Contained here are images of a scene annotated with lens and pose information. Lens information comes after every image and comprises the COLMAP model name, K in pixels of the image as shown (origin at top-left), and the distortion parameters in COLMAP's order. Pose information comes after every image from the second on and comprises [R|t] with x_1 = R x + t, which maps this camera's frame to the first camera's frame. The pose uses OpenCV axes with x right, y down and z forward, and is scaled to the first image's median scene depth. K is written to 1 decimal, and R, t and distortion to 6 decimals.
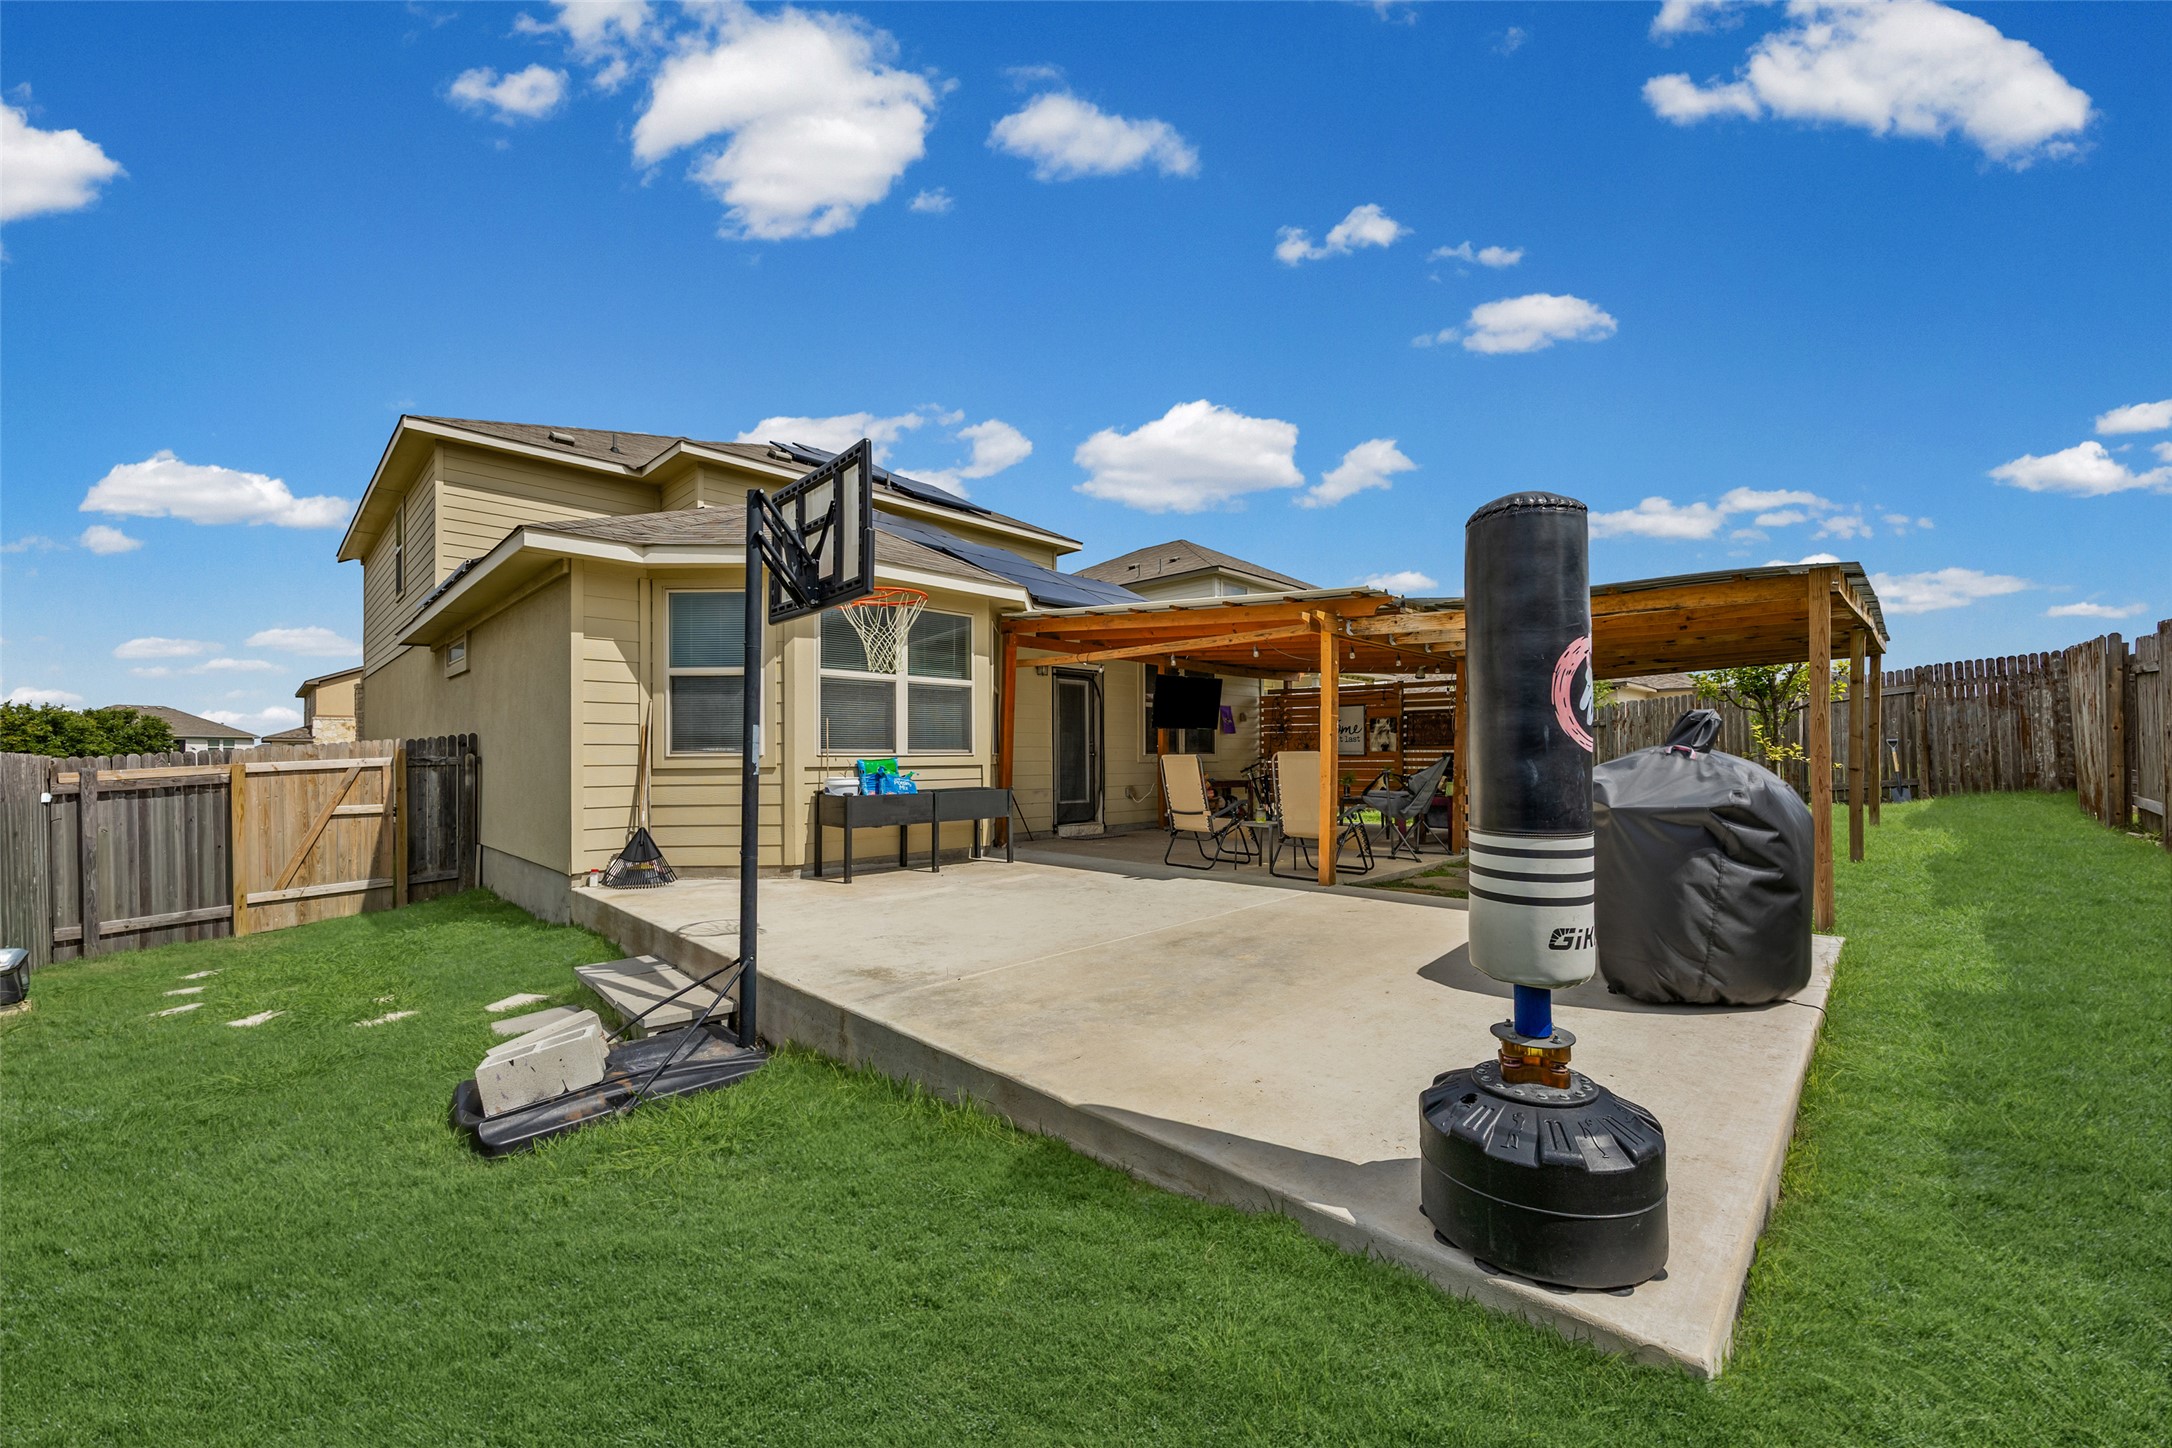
lens RADIAL K [[840.7, 0, 1091.2], [0, 840.7, 746.5], [0, 0, 1]] dist [0.003681, -0.000196]
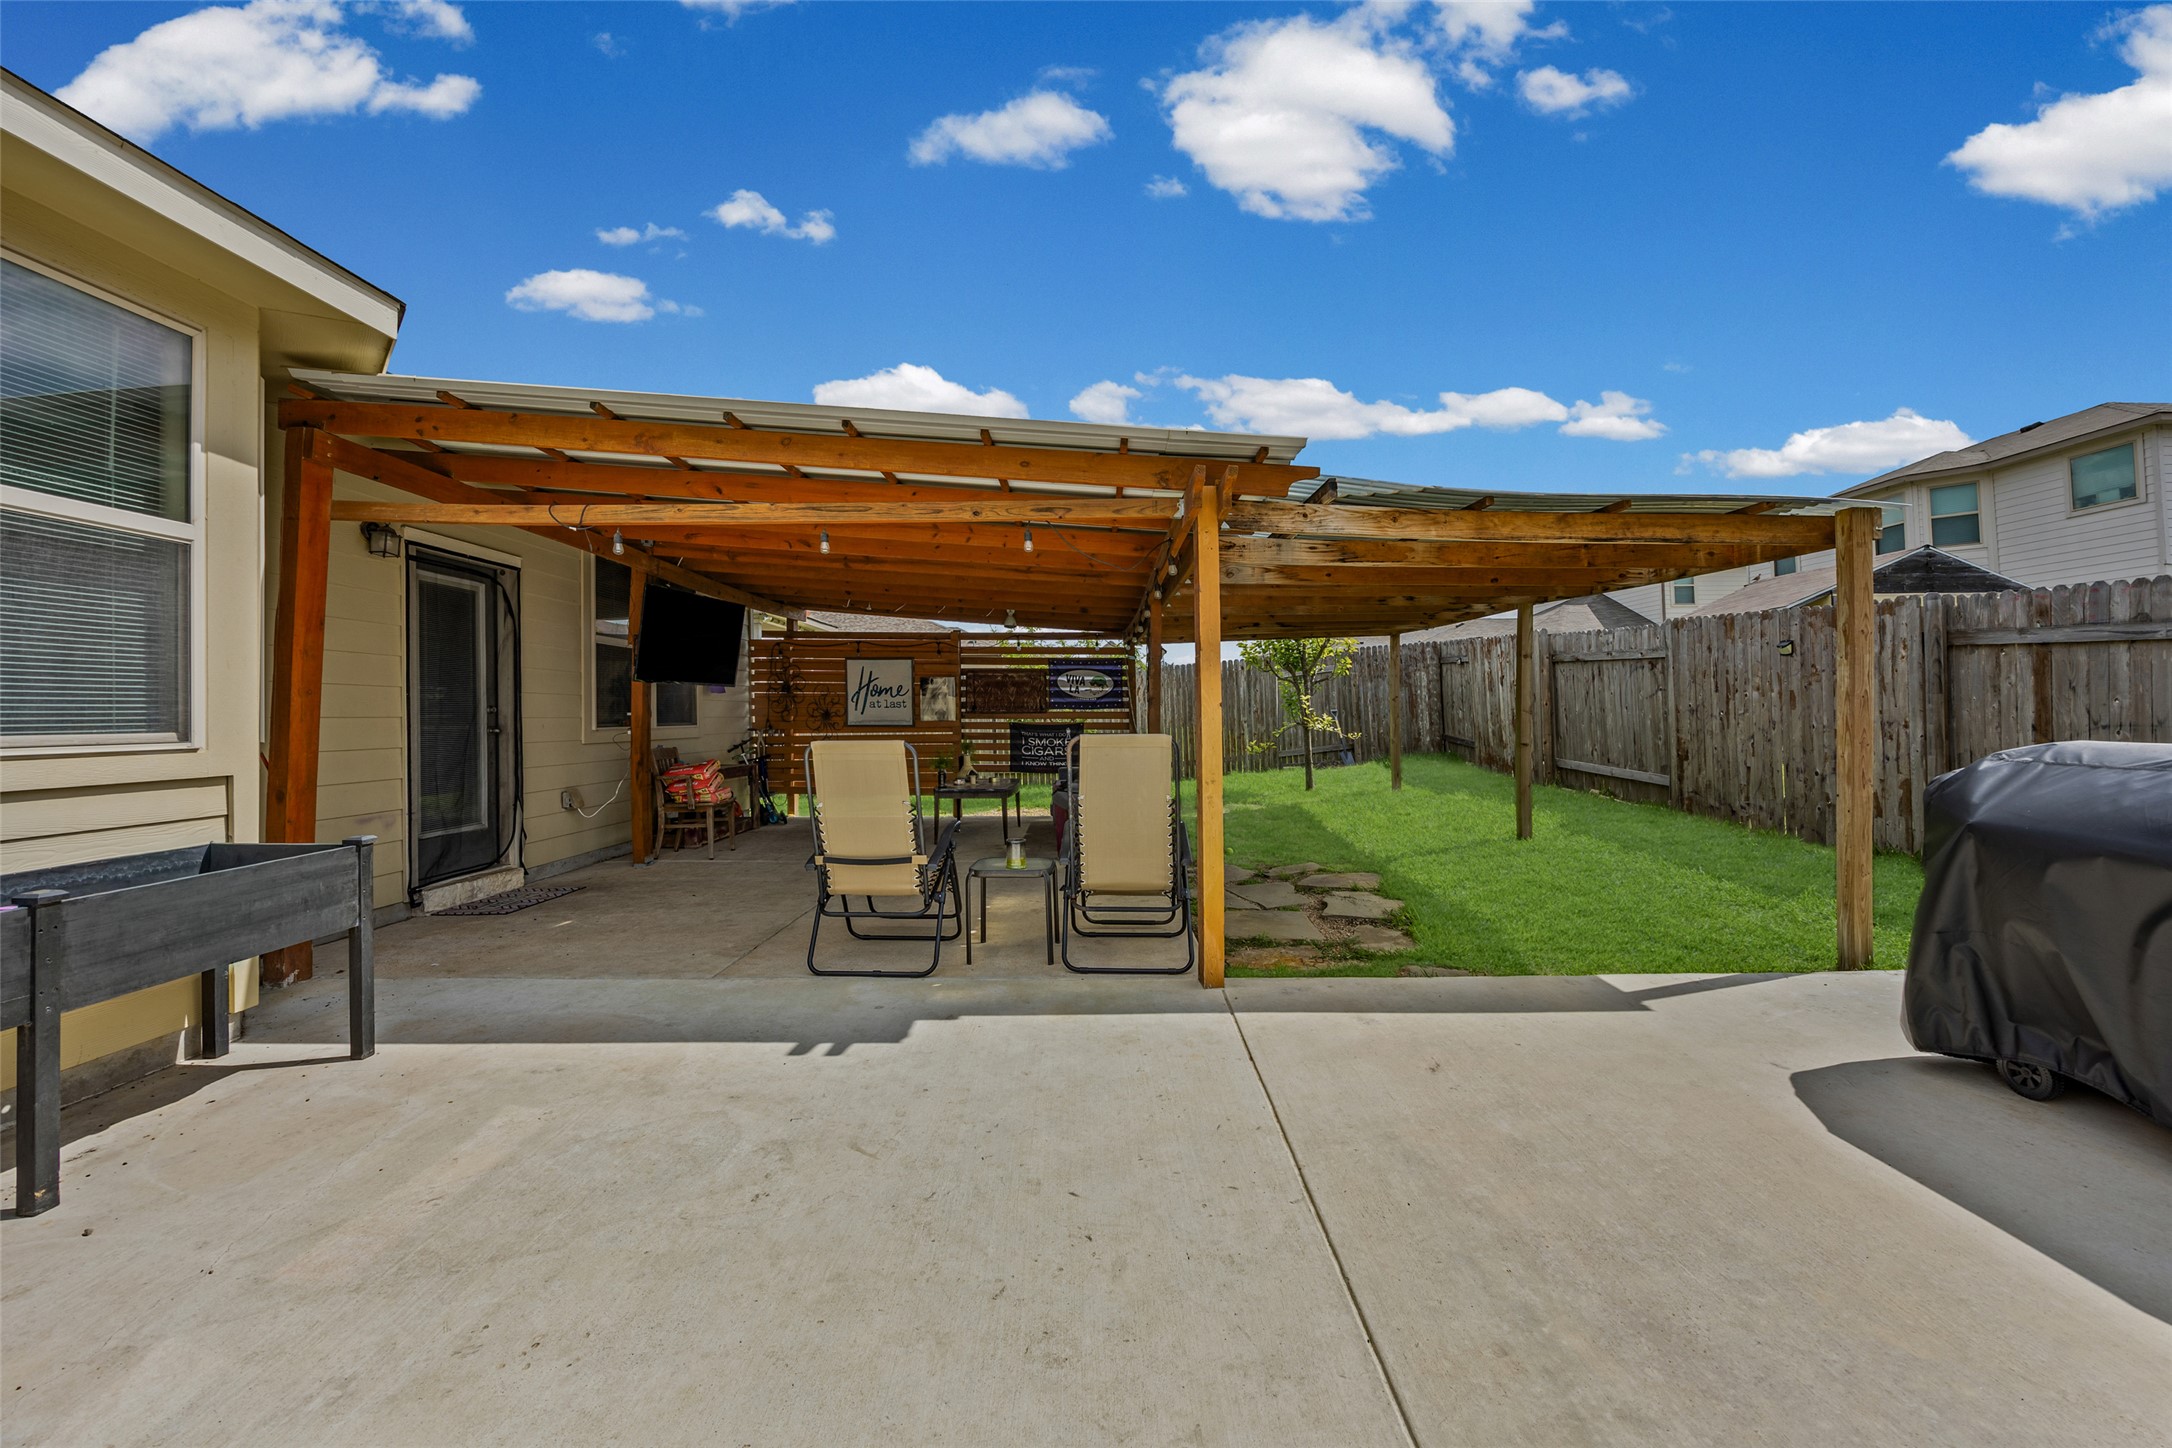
lens RADIAL K [[840.7, 0, 1084.8], [0, 840.7, 711.2], [0, 0, 1]] dist [0.003681, -0.000196]
pose [[0.724812, 0.003841, 0.688936, -0.089319], [-0.007325, 0.999971, 0.002131, -0.005976], [-0.688908, -0.006591, 0.724819, 0.396736]]
